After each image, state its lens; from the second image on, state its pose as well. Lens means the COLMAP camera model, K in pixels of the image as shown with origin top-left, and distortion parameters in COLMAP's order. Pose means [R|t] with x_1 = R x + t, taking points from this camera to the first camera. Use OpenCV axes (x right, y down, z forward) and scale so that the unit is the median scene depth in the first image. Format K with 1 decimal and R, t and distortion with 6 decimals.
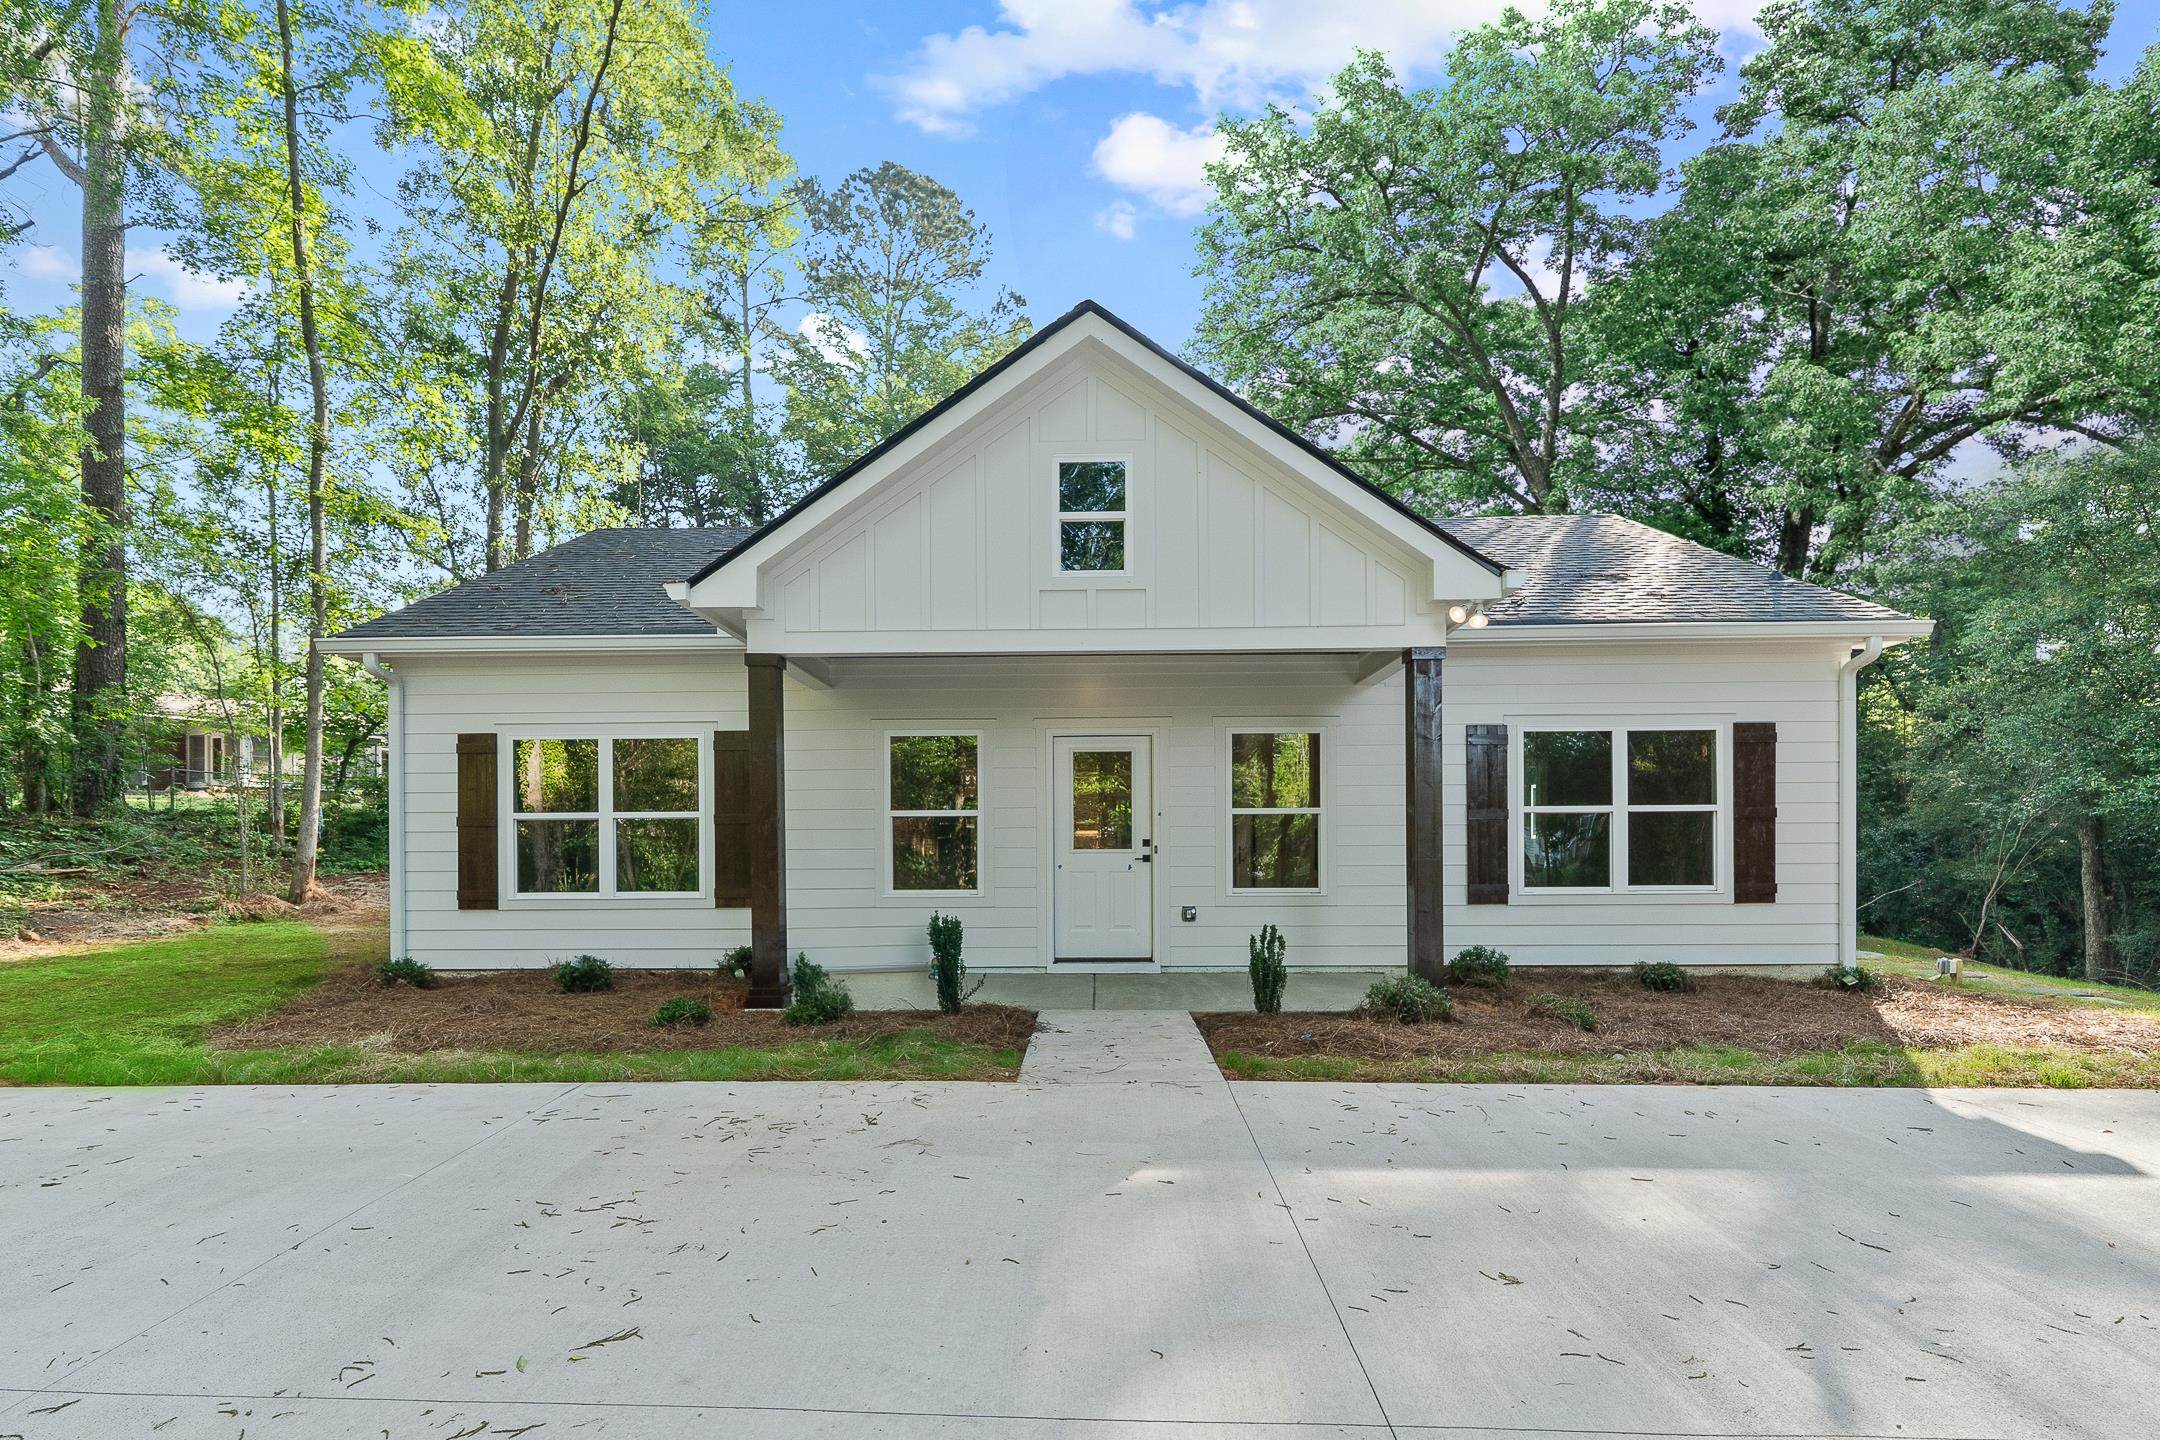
lens RADIAL K [[767.3, 0, 887.0], [0, 767.3, 851.0], [0, 0, 1]] dist [-0.000941, -0.000030]
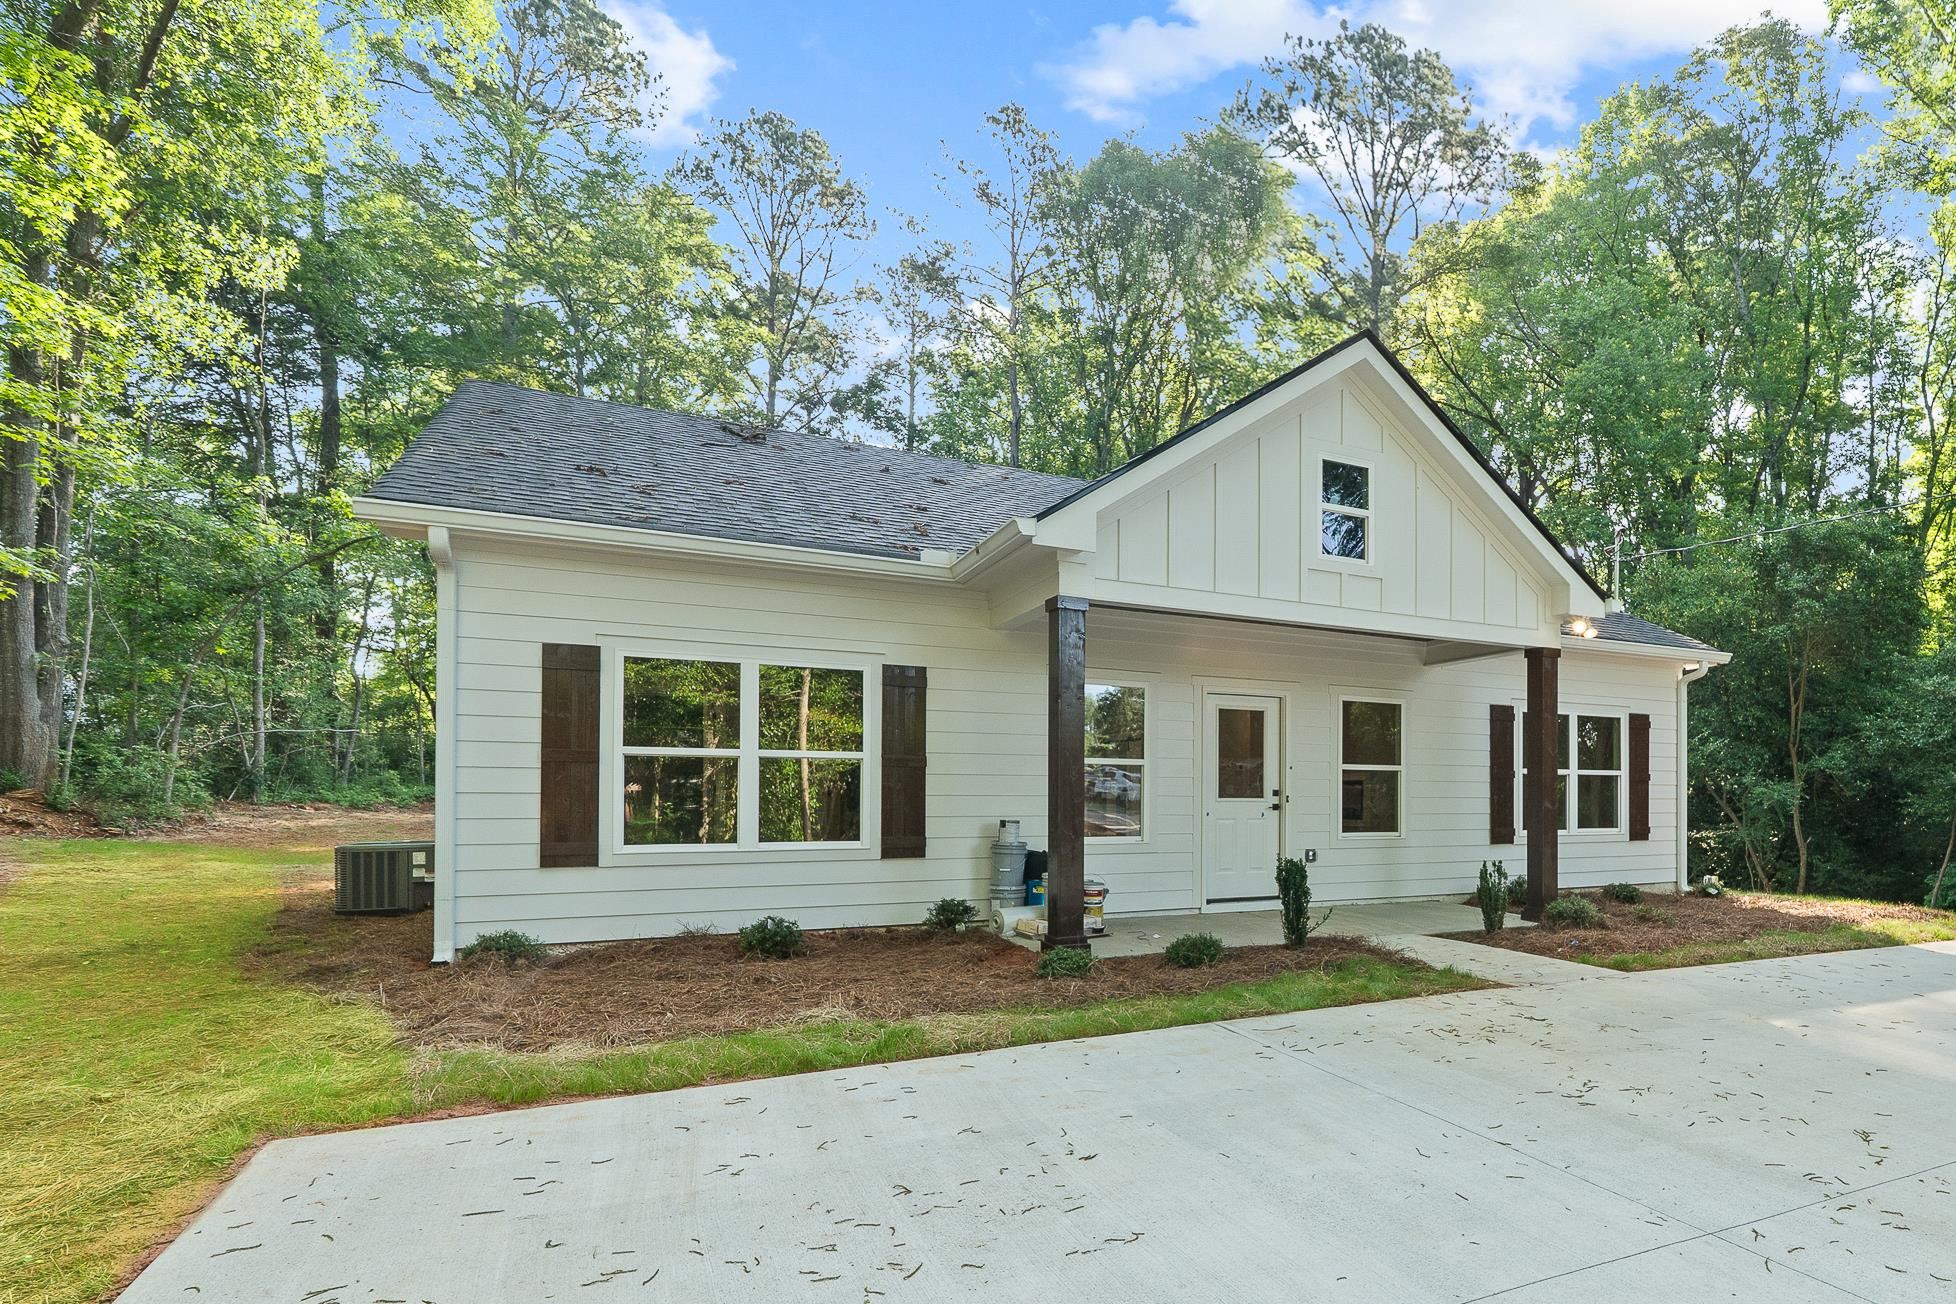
lens RADIAL K [[804.1, 0, 1089.7], [0, 804.1, 791.3], [0, 0, 1]] dist [0.000375, 0.000031]
pose [[0.918297, 0.013751, 0.395654, -0.385670], [-0.009729, 0.999879, -0.012170, 0.003538], [-0.395773, 0.007326, 0.918319, 0.030459]]
